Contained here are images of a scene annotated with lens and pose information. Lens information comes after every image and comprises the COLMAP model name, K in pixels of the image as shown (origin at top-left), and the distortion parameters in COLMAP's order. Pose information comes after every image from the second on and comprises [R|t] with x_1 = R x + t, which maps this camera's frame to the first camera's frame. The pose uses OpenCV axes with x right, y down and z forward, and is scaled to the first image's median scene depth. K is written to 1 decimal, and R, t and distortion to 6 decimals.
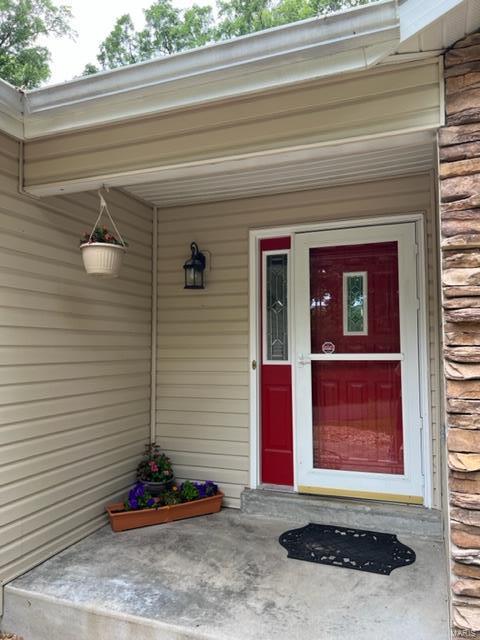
lens RADIAL K [[480.6, 0, 240.0], [0, 480.6, 320.0], [0, 0, 1]] dist [0.129465, -0.214940]
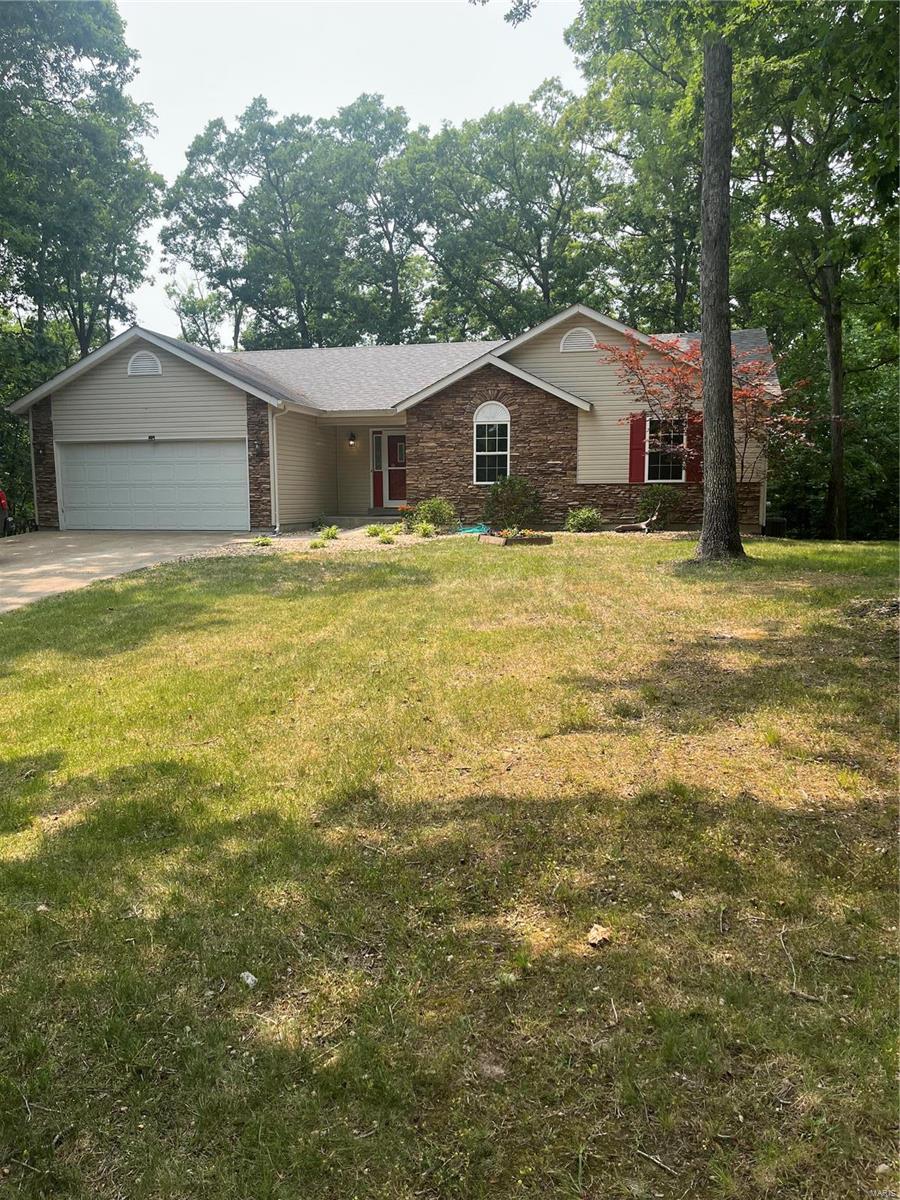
lens RADIAL K [[914.3, 0, 450.0], [0, 914.3, 600.0], [0, 0, 1]] dist [0.039161, -0.000135]
pose [[0.989984, -0.016348, 0.140229, -0.318245], [-0.007752, 0.985480, 0.169617, -0.099247], [-0.140966, -0.169005, 0.975482, -5.145034]]
